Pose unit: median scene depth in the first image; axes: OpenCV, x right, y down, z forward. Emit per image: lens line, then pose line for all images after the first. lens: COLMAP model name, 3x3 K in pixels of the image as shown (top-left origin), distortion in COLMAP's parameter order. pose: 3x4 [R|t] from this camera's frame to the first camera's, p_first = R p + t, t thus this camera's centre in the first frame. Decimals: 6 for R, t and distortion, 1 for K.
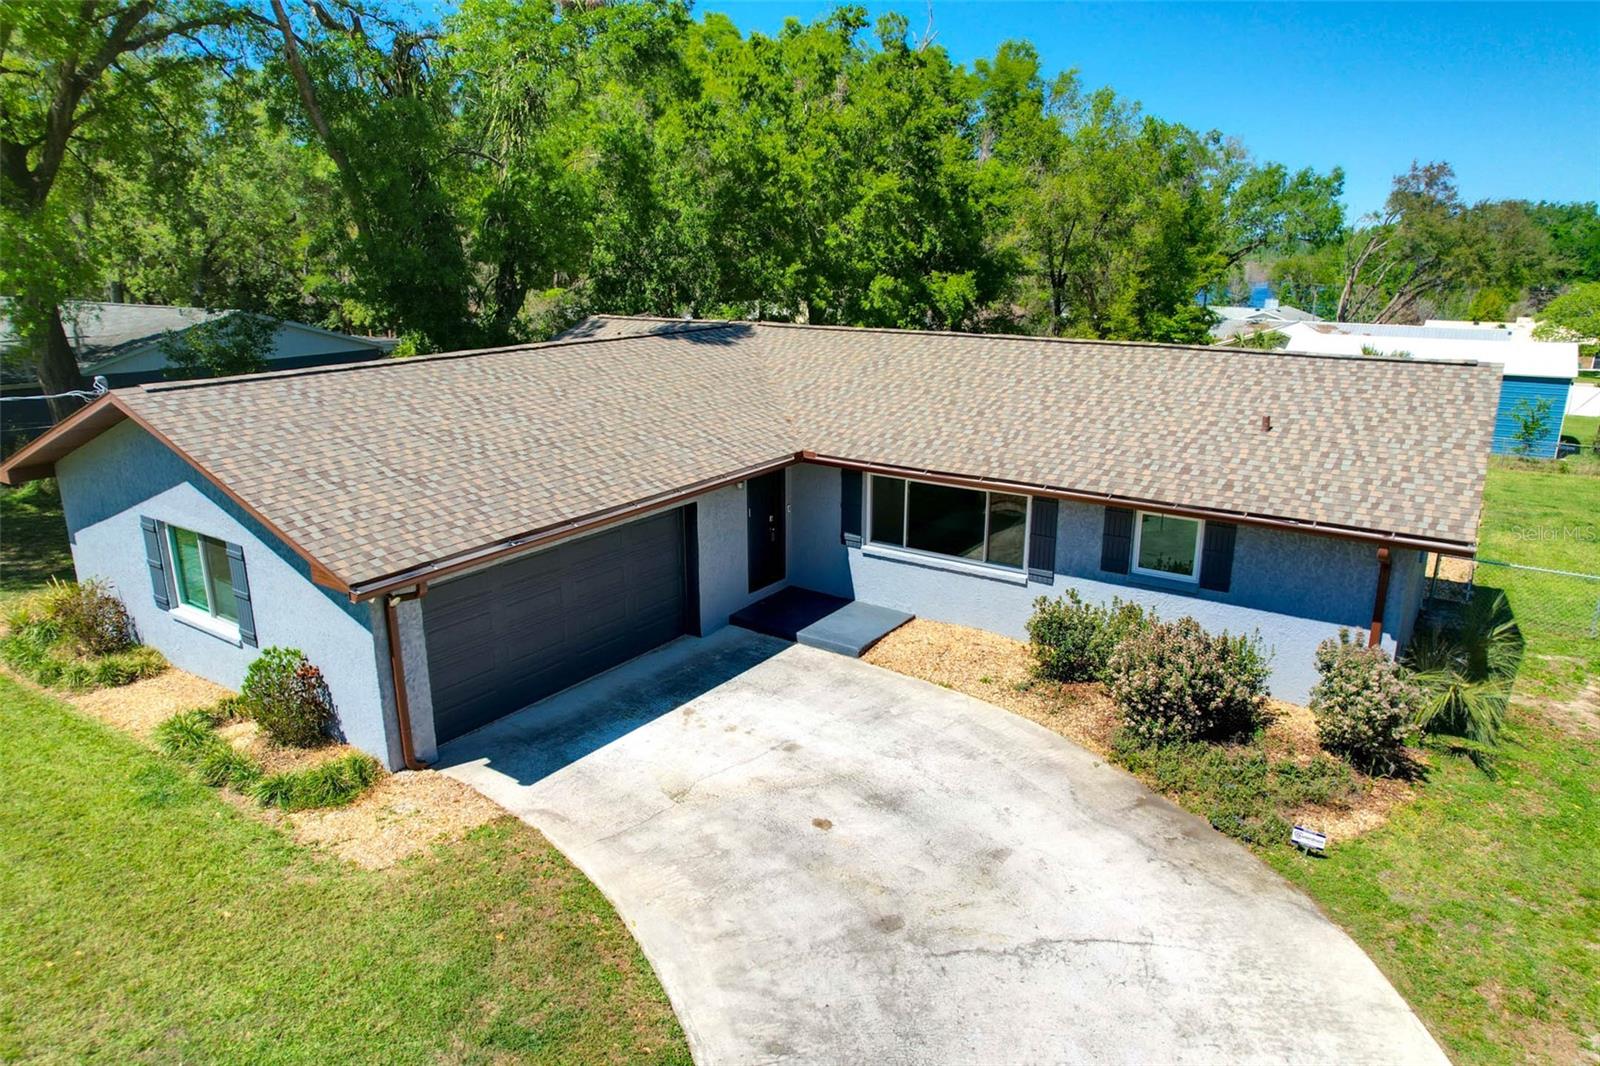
lens RADIAL K [[1022.3, 0, 800.0], [0, 1022.3, 533.0], [0, 0, 1]] dist [-0.072085, 0.060340]
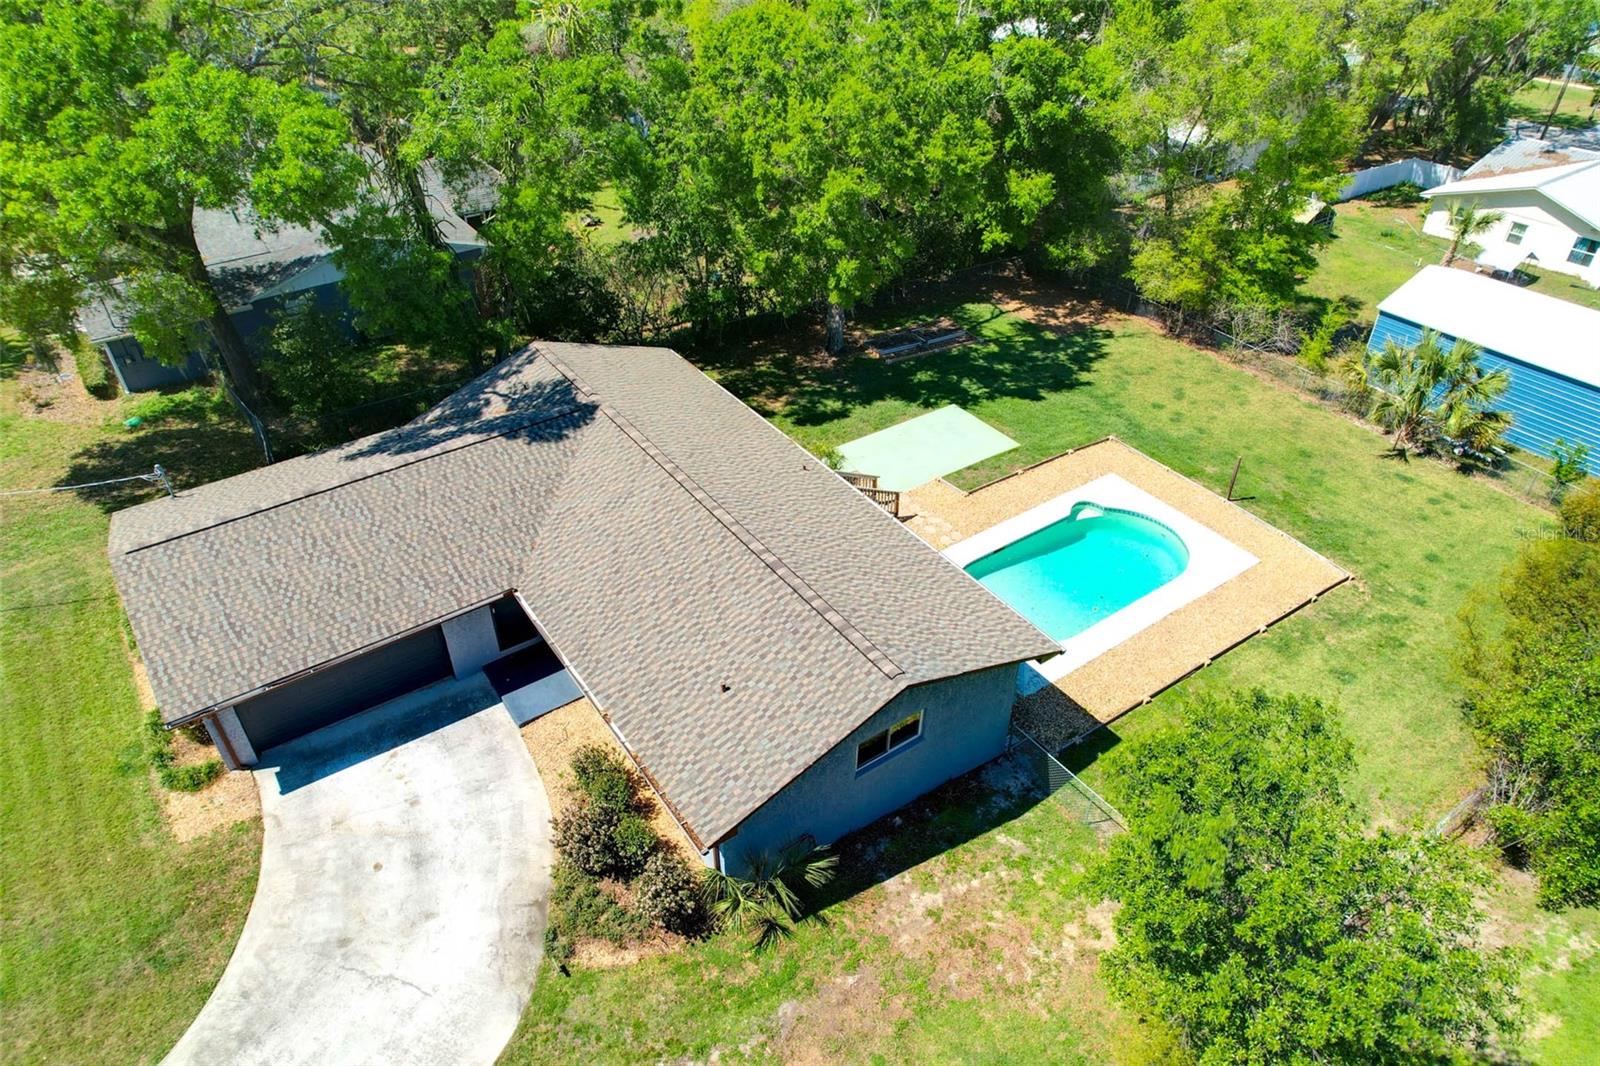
lens RADIAL K [[1022.3, 0, 800.0], [0, 1022.3, 533.0], [0, 0, 1]] dist [-0.072085, 0.060340]
pose [[0.933831, 0.213828, -0.286769, 0.911596], [-0.097160, 0.923153, 0.371953, -0.848728], [0.344266, -0.319479, 0.882844, -0.194232]]
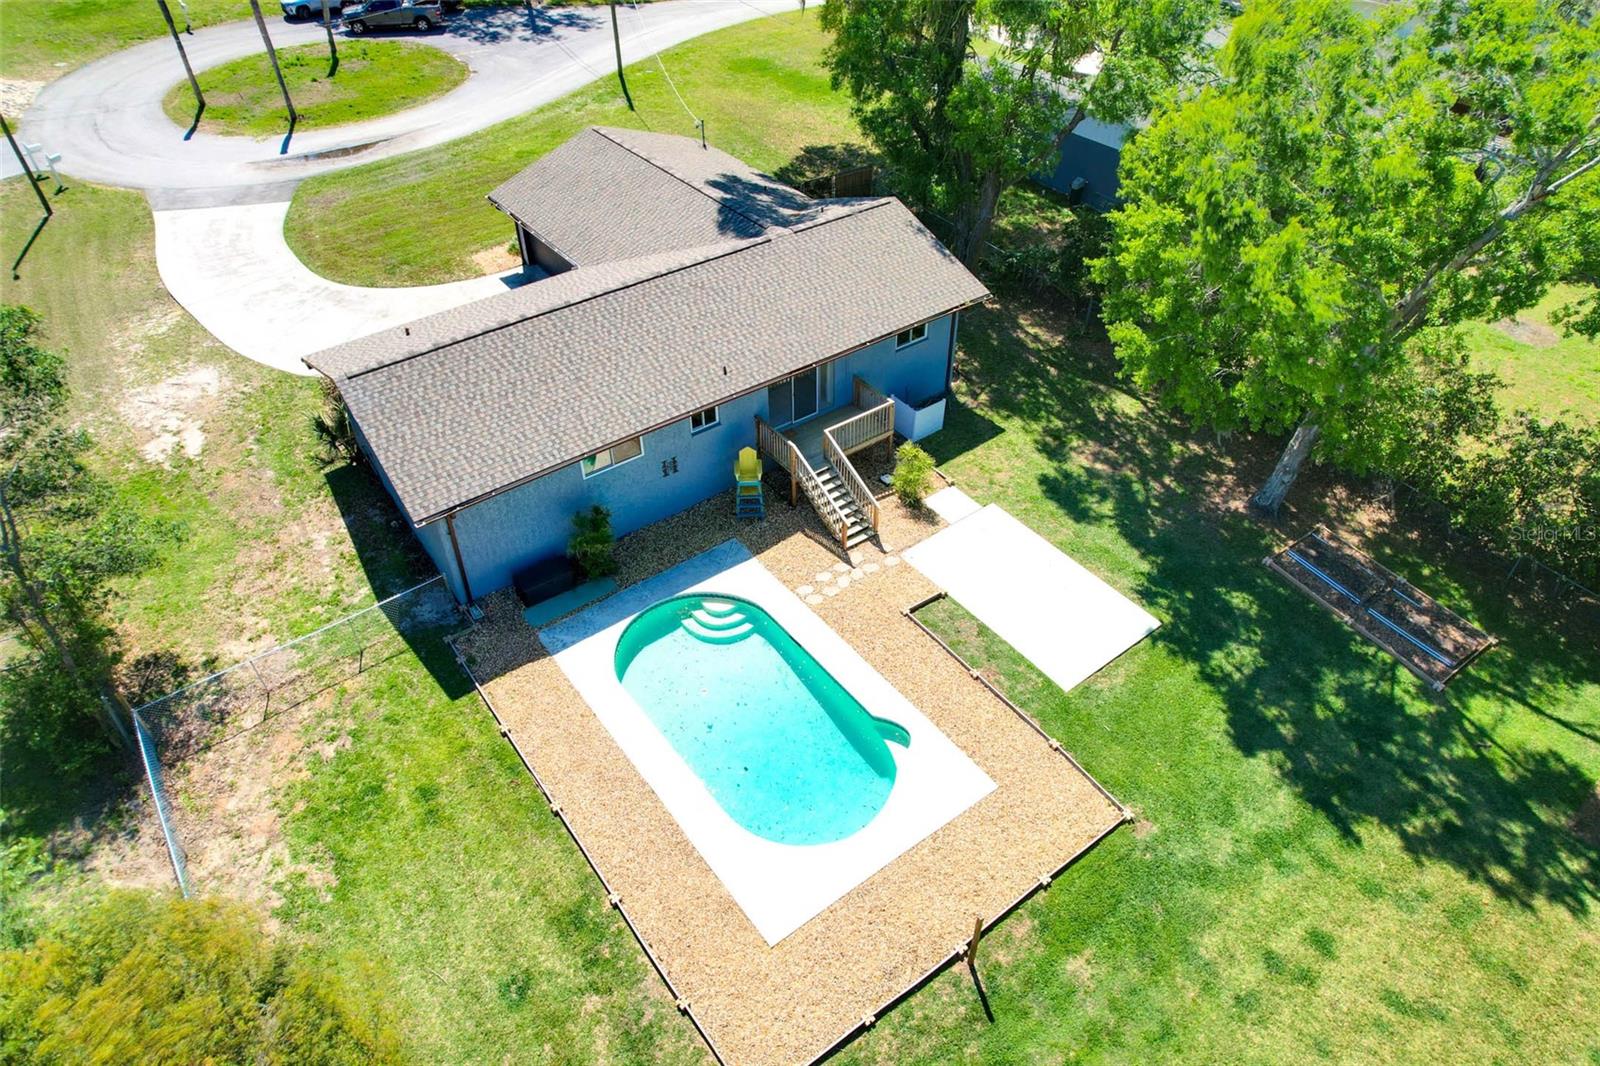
lens RADIAL K [[1022.3, 0, 800.0], [0, 1022.3, 533.0], [0, 0, 1]] dist [-0.072085, 0.060340]
pose [[-0.327354, 0.614002, -0.718220, 1.836073], [-0.254289, 0.674813, 0.692795, -1.383094], [0.910042, 0.409425, -0.064769, 1.938781]]
